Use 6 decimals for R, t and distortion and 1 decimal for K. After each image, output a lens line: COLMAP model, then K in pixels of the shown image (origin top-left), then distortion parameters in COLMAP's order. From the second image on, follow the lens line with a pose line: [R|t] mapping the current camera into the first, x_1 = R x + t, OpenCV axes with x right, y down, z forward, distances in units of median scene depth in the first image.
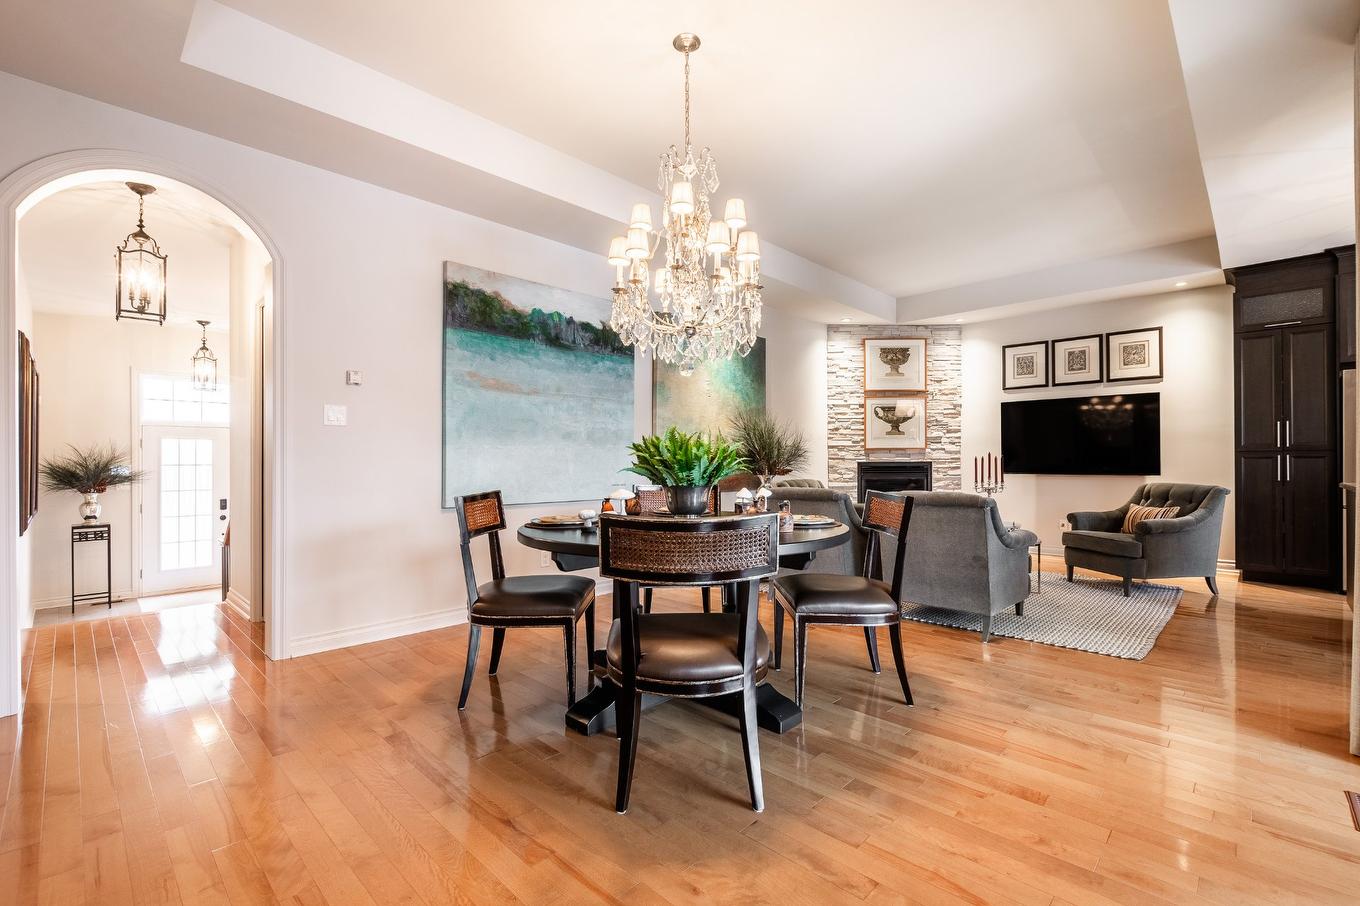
lens RADIAL K [[595.8, 0, 684.6], [0, 595.8, 459.2], [0, 0, 1]] dist [-0.002777, 0.000052]
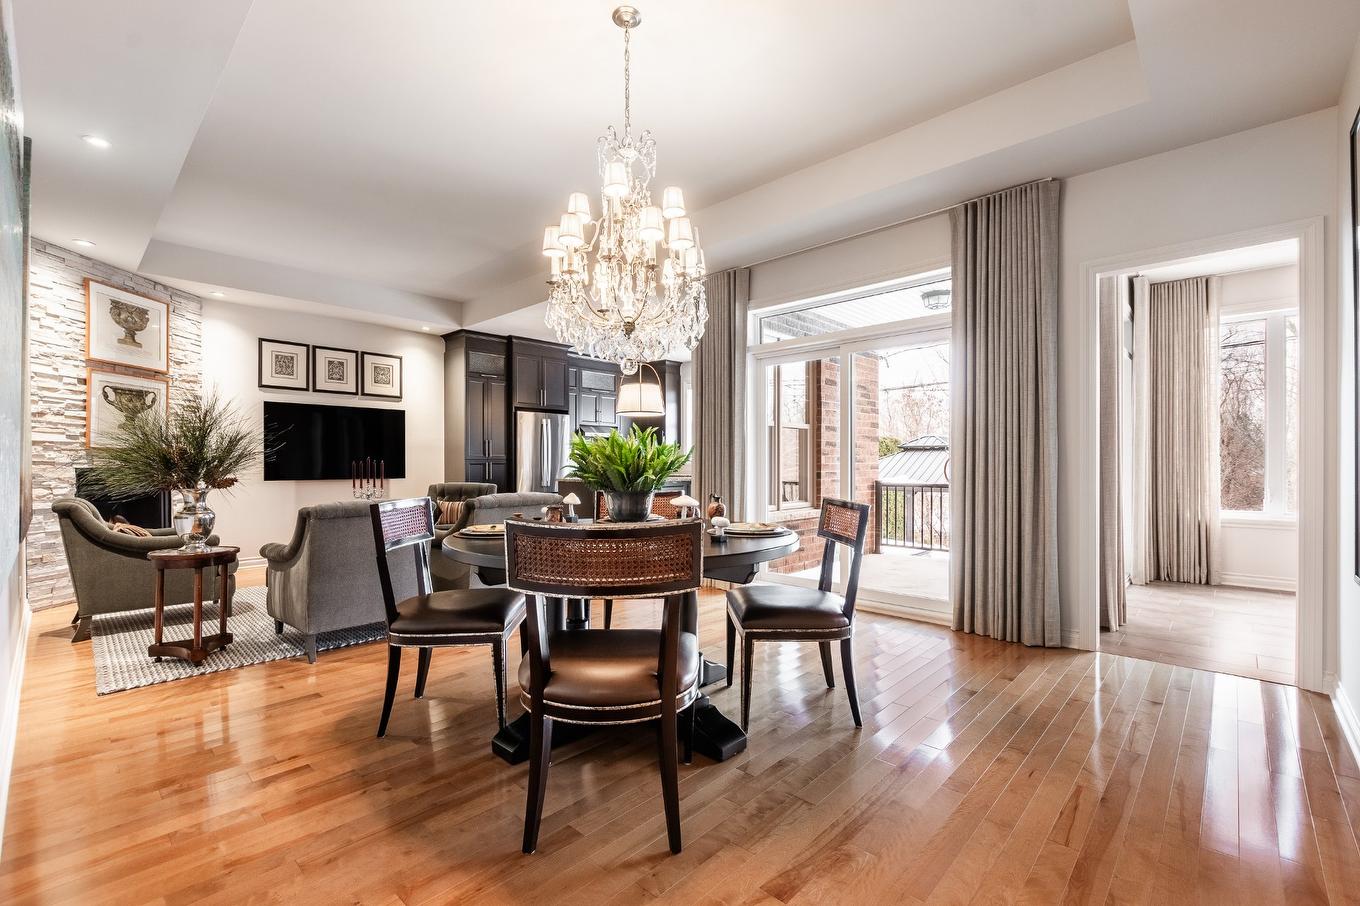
lens RADIAL K [[595.8, 0, 680.2], [0, 595.8, 462.3], [0, 0, 1]] dist [-0.002777, 0.000052]
pose [[-0.019864, 0.003904, 0.999795, -0.431211], [-0.004423, 0.999982, -0.003993, -0.002590], [-0.999793, -0.004501, -0.019847, 0.443459]]
